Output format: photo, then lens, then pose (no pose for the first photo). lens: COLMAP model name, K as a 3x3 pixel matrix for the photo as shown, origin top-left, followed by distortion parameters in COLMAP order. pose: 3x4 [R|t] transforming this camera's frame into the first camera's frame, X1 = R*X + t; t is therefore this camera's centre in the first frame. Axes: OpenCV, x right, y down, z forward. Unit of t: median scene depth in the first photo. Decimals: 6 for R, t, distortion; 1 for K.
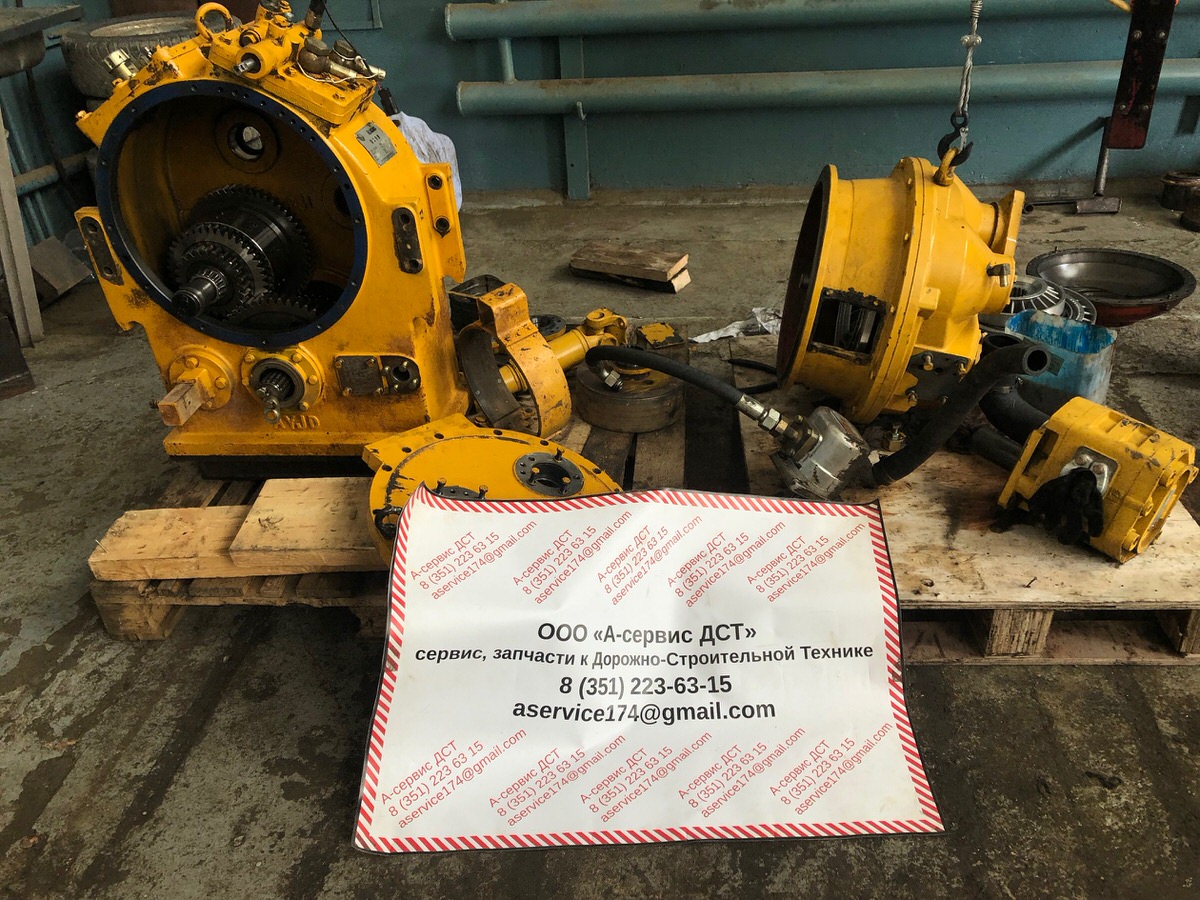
lens RADIAL K [[989.0, 0, 604.8], [0, 989.0, 446.7], [0, 0, 1]] dist [0.062605, -0.075161]
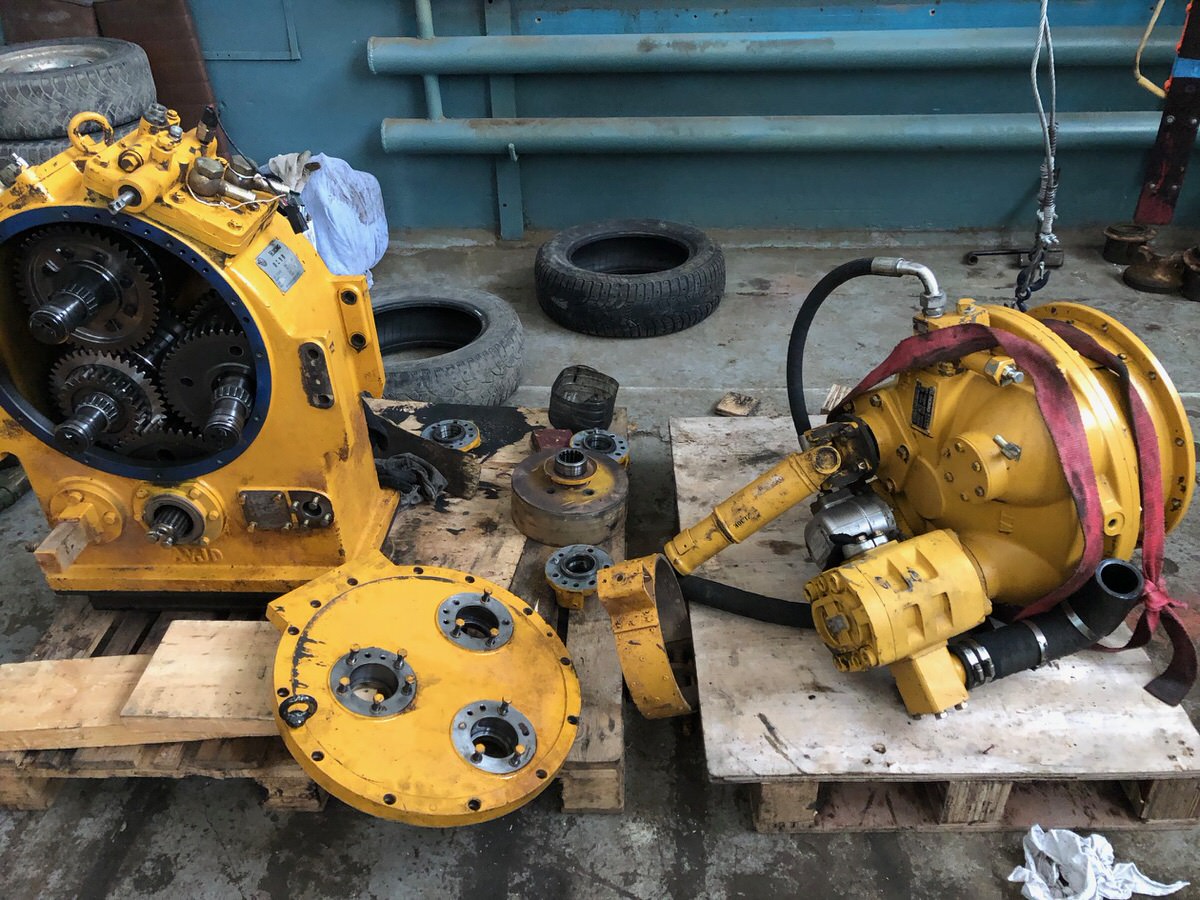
lens RADIAL K [[986.7, 0, 597.5], [0, 986.7, 453.1], [0, 0, 1]] dist [0.059567, -0.052843]
pose [[0.998498, -0.003480, 0.054673, 0.007100], [0.001830, 0.999542, 0.030206, -0.160925], [-0.054753, -0.030061, 0.998047, 0.082242]]
